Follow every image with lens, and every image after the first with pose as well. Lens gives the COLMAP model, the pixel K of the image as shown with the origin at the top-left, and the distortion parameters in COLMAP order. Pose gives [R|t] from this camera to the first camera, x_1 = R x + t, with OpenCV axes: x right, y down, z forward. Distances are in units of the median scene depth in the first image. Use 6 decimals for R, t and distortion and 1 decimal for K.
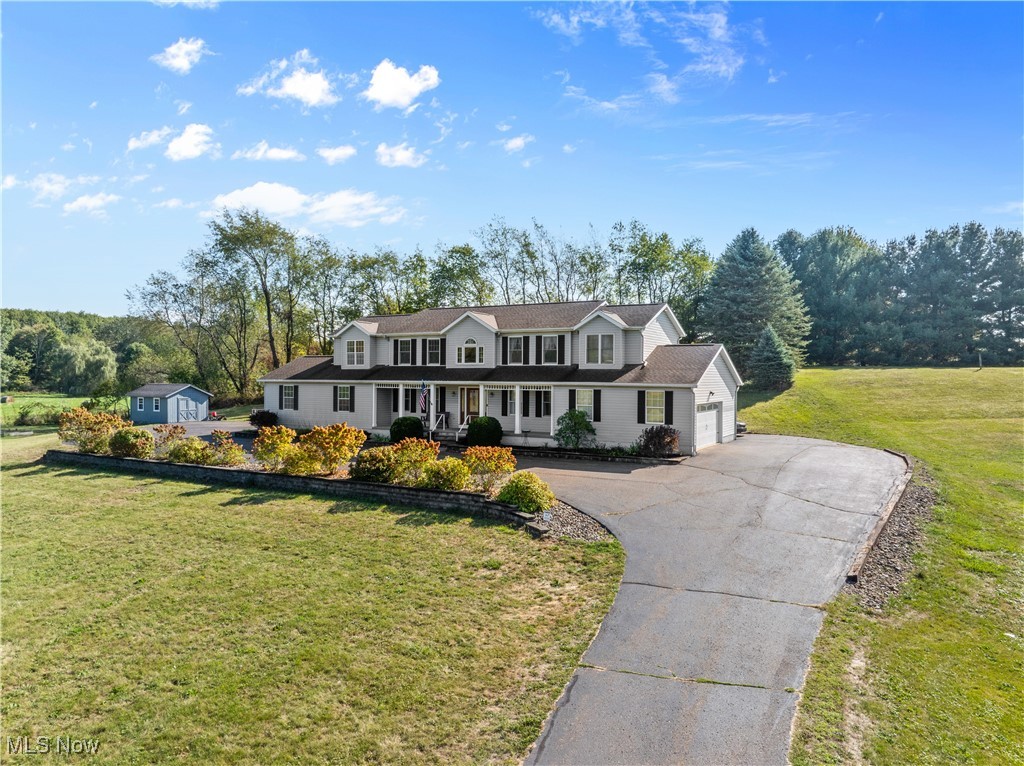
lens RADIAL K [[718.7, 0, 512.0], [0, 718.7, 383.0], [0, 0, 1]] dist [-0.063182, 0.034651]
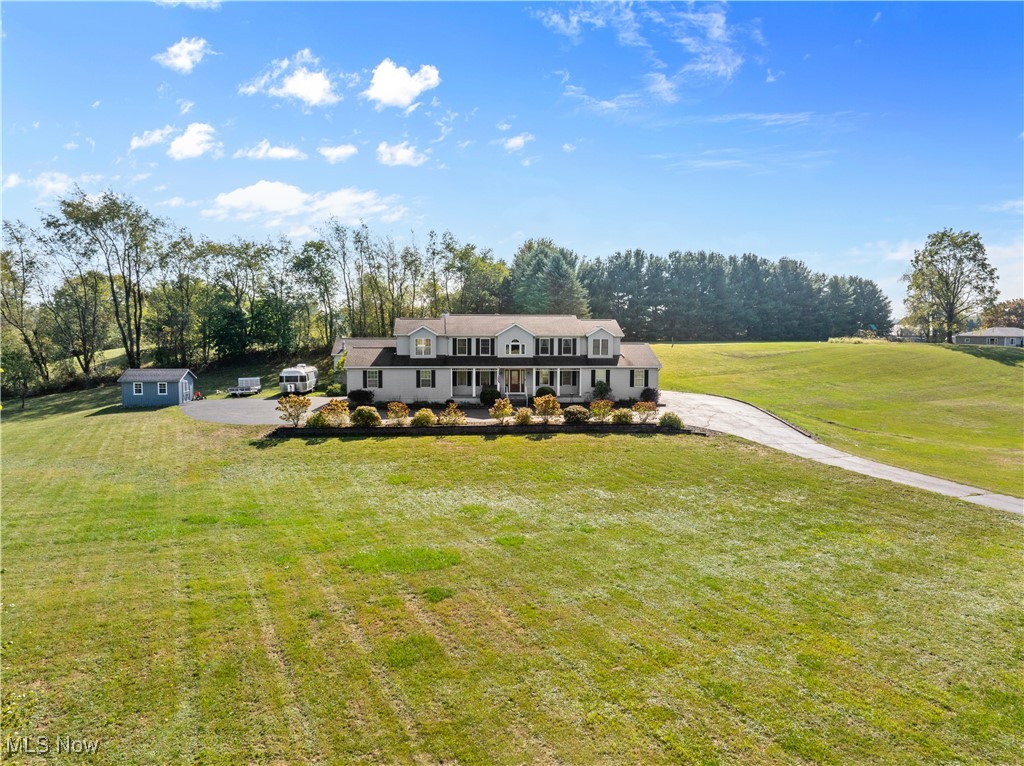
lens RADIAL K [[718.7, 0, 512.0], [0, 718.7, 383.0], [0, 0, 1]] dist [-0.063182, 0.034651]
pose [[0.821416, -0.044507, 0.568590, -0.993361], [0.006936, 0.997656, 0.068072, -0.073580], [-0.570287, -0.051972, 0.819800, -0.335493]]
